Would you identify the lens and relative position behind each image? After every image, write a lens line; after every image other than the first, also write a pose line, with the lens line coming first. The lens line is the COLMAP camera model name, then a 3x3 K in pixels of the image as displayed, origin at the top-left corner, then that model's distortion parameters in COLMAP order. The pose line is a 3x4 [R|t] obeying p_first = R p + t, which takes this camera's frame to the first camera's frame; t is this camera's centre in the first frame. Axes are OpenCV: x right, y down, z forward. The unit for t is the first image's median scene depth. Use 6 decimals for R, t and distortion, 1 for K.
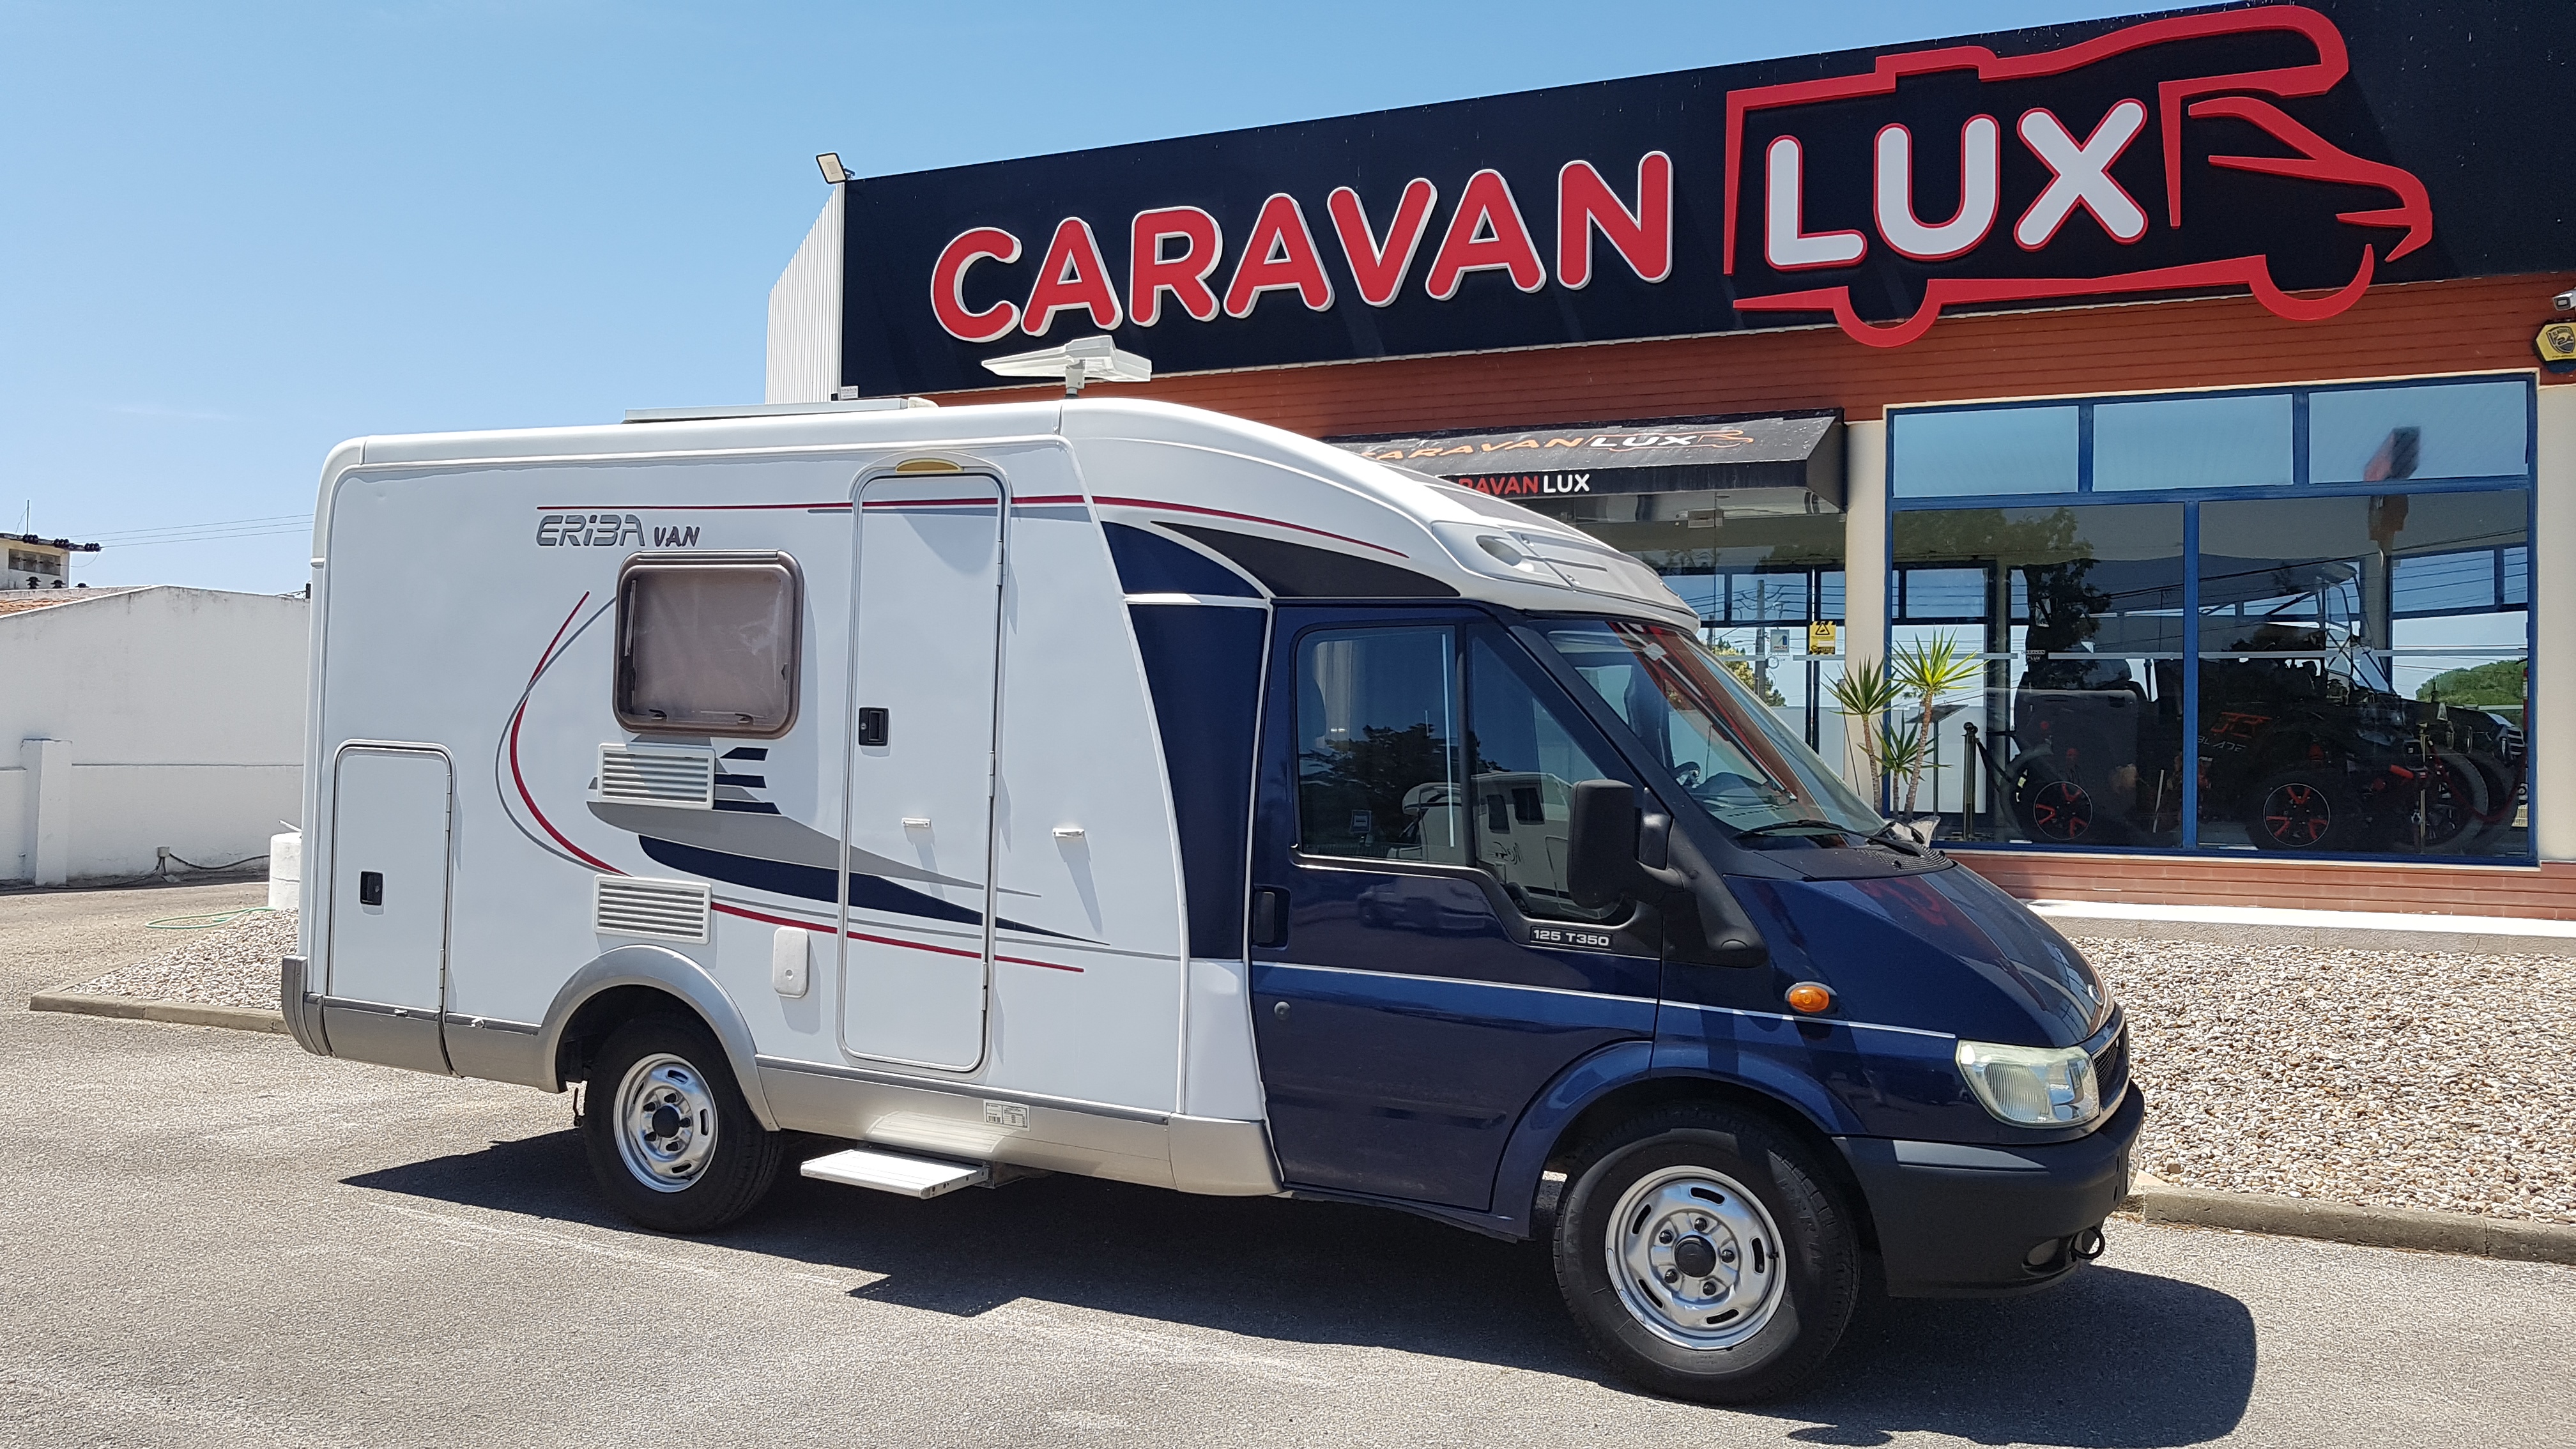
lens RADIAL K [[2057.8, 0, 1288.0], [0, 2057.8, 724.5], [0, 0, 1]] dist [-0.015883, -0.006279]
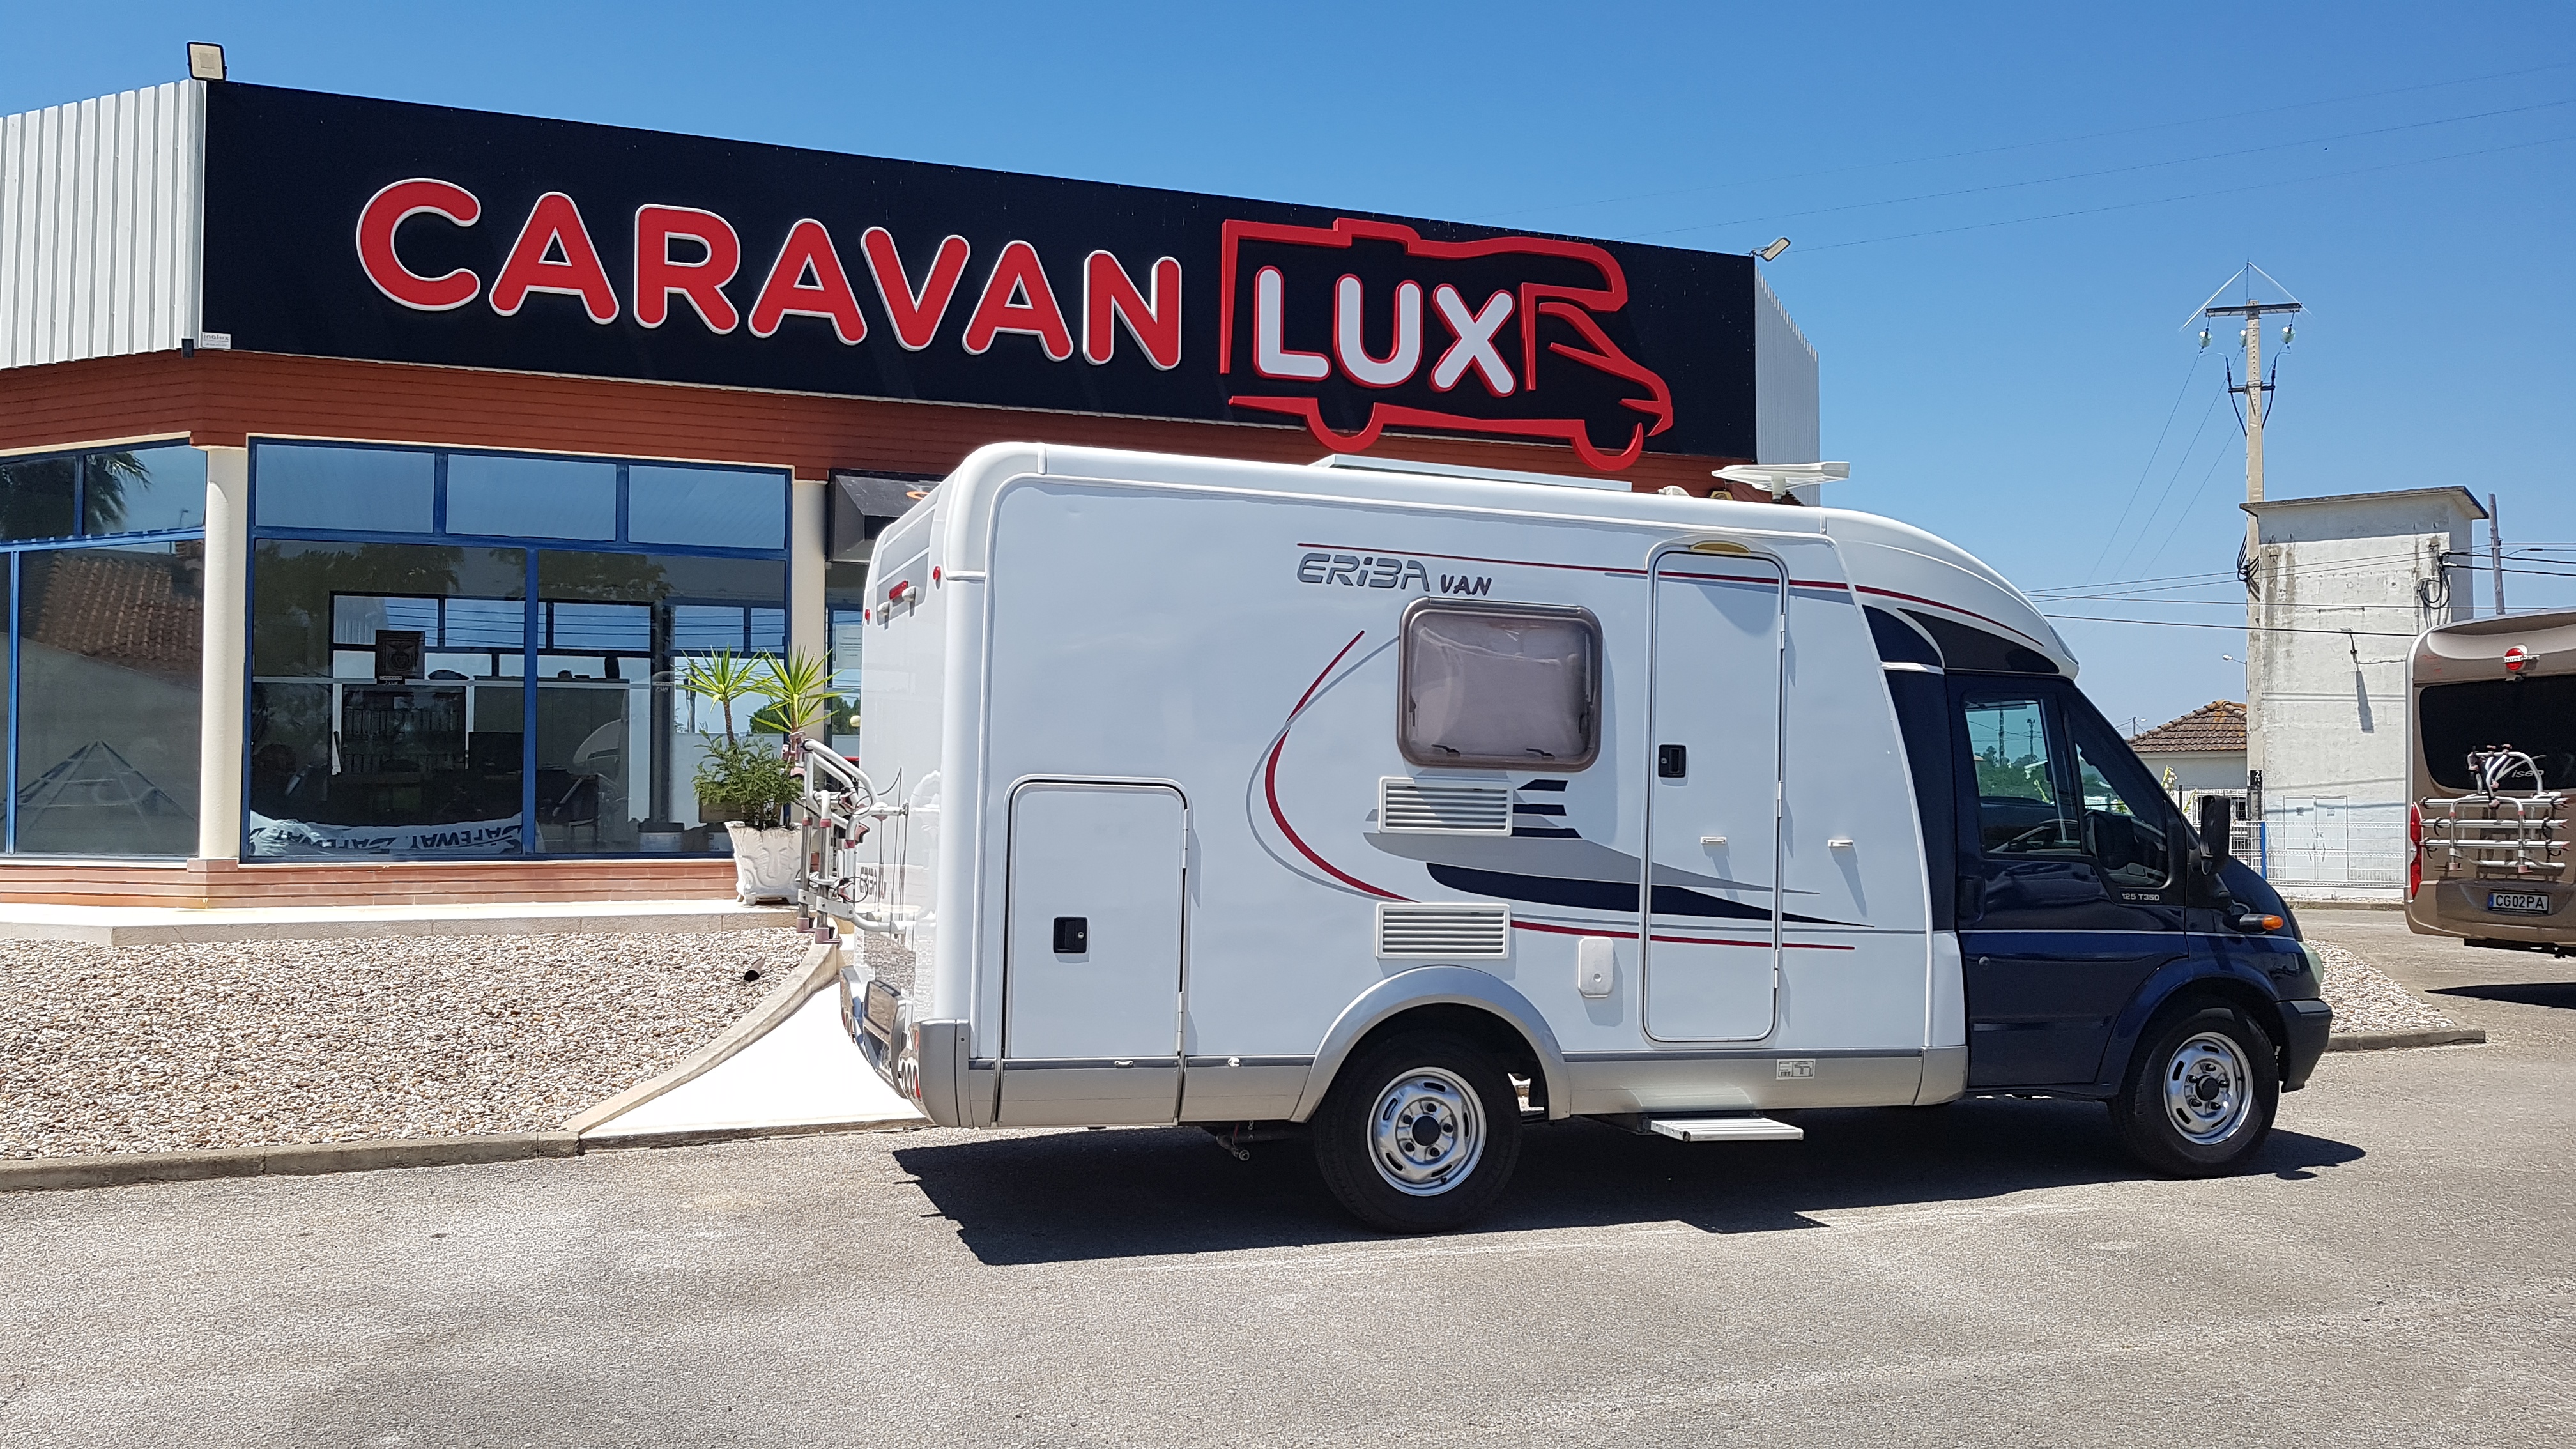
lens RADIAL K [[2009.3, 0, 1255.8], [0, 2009.3, 726.3], [0, 0, 1]] dist [0.001281, -0.004409]
pose [[0.695357, 0.010367, 0.718590, -1.141359], [-0.003718, 0.999934, -0.010829, -0.005353], [-0.718655, 0.004858, 0.695350, 0.344595]]
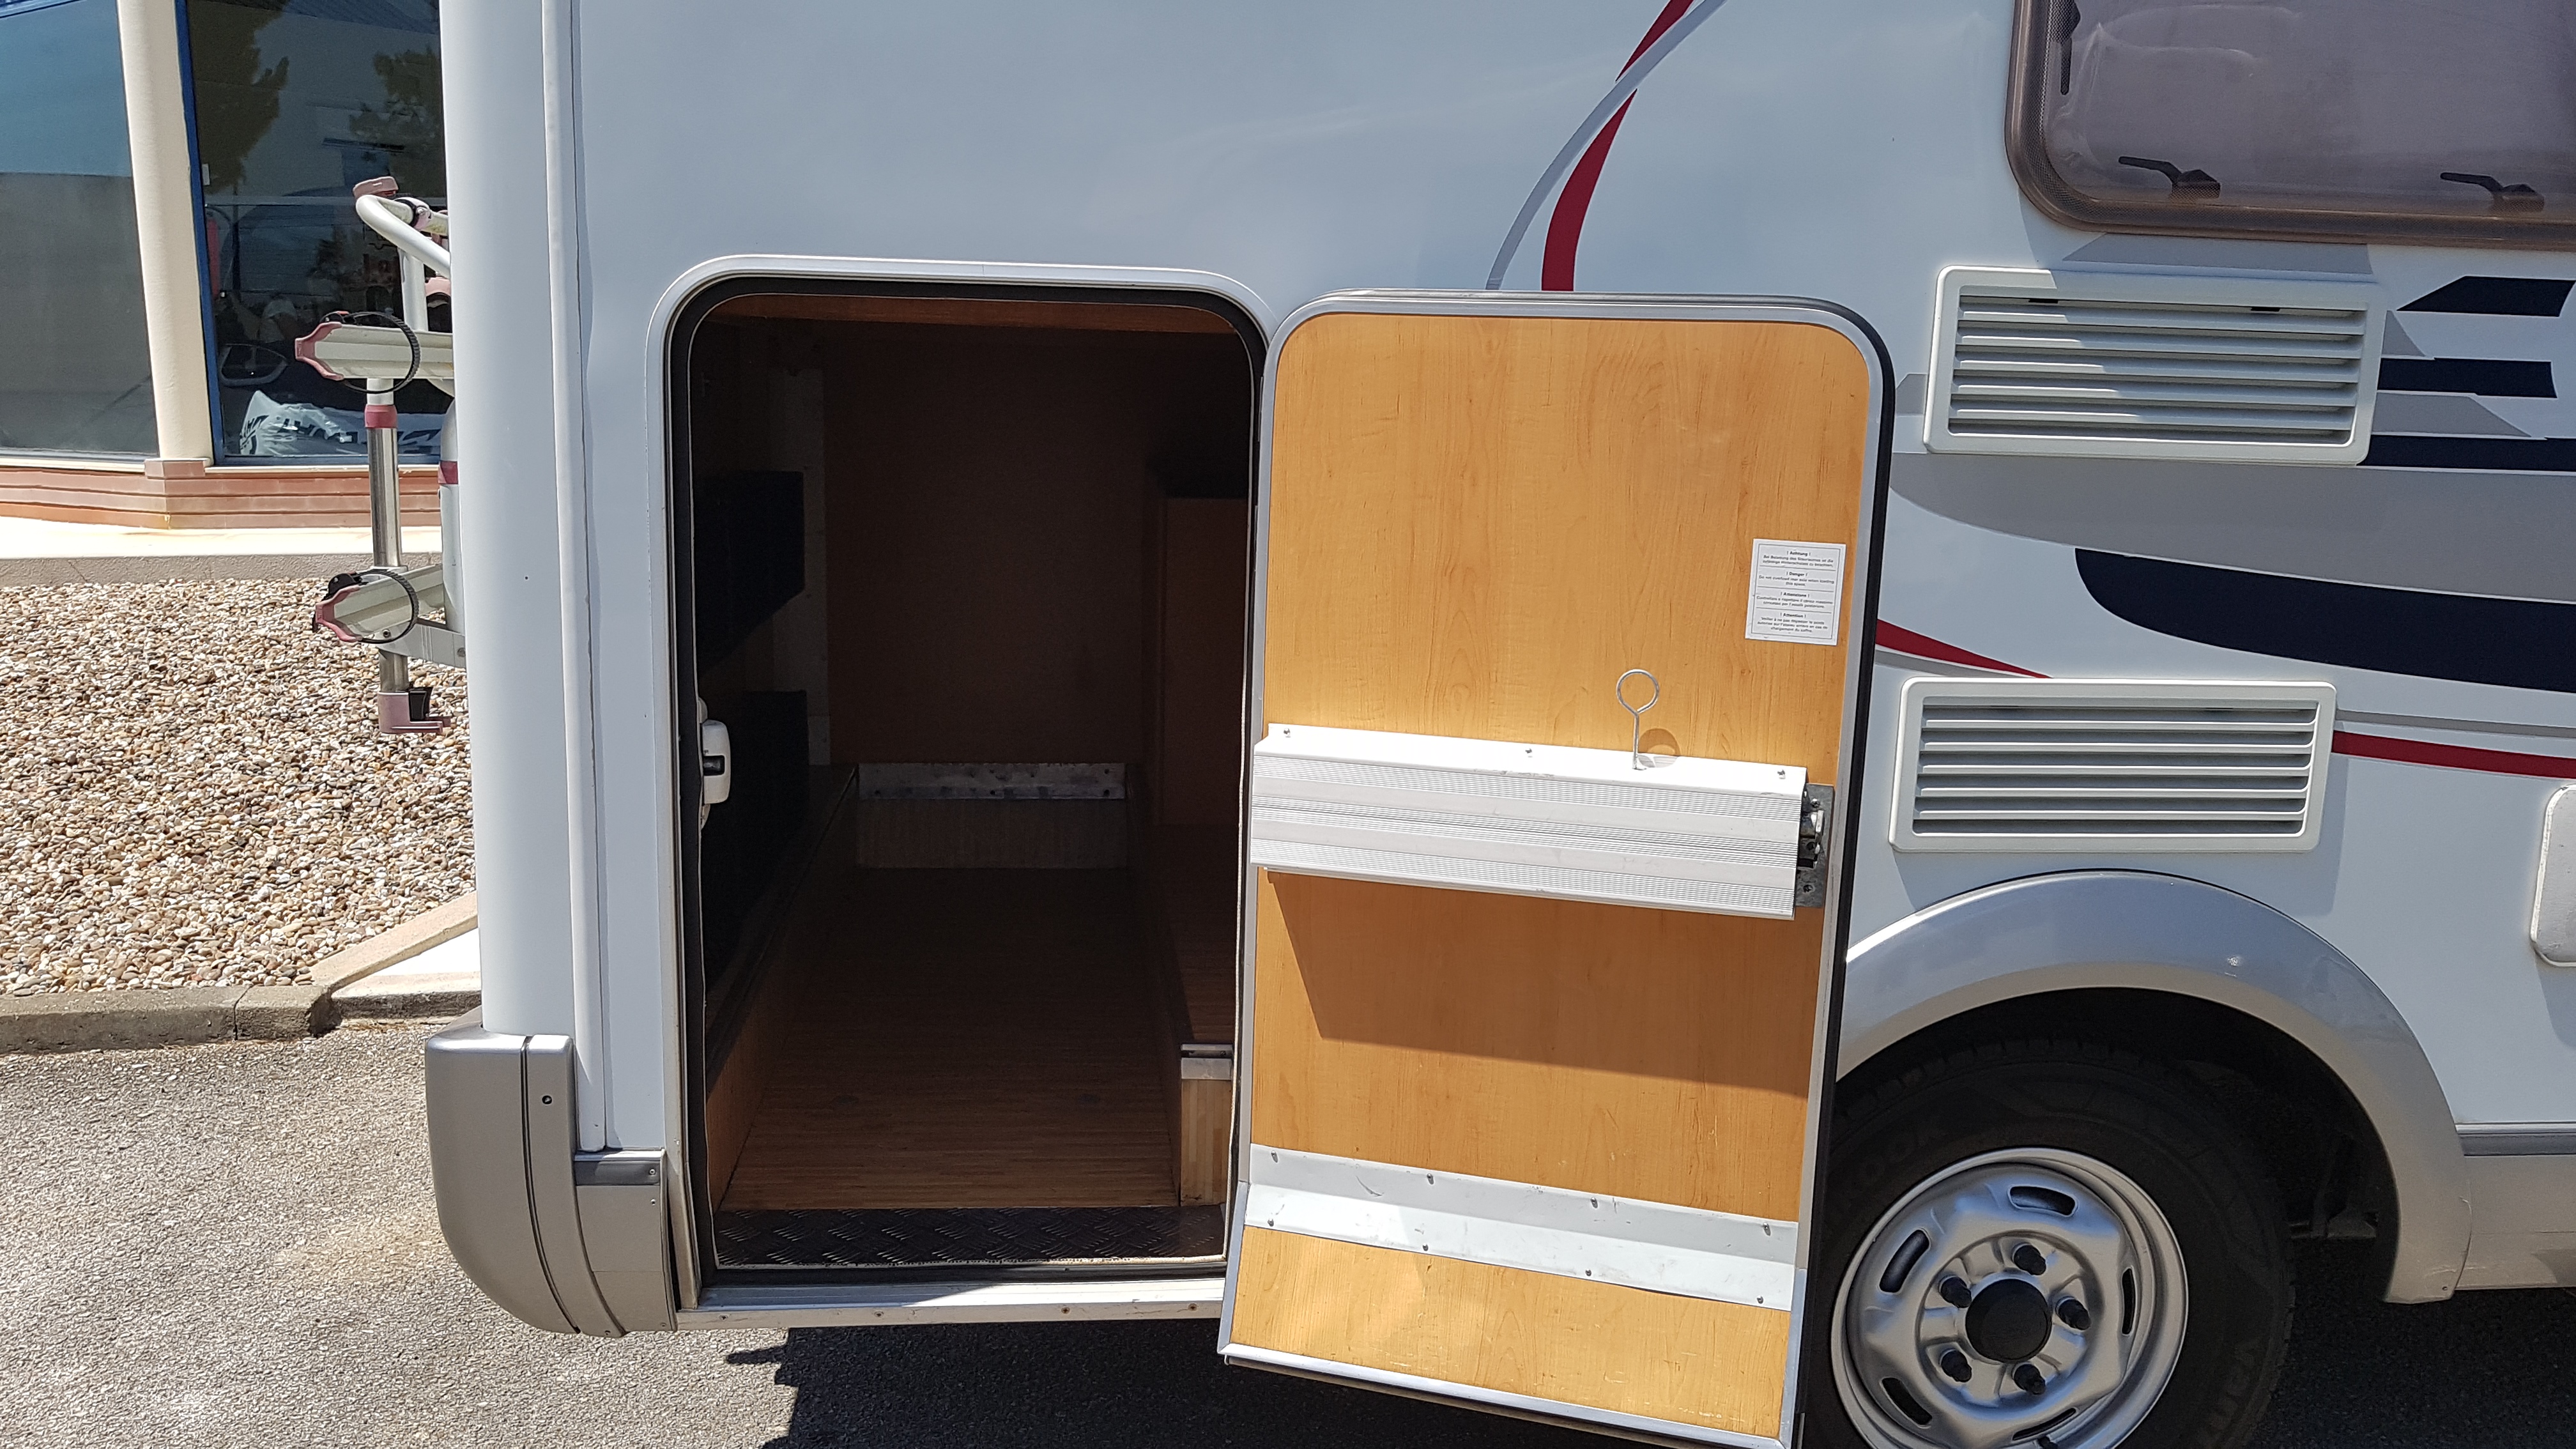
lens RADIAL K [[2026.7, 0, 1279.1], [0, 2026.7, 752.8], [0, 0, 1]] dist [-0.009735, -0.002155]
pose [[0.831269, -0.114537, 0.543942, -0.611172], [0.001363, 0.978958, 0.204056, 0.019453], [-0.555868, -0.168884, 0.813934, 0.812224]]
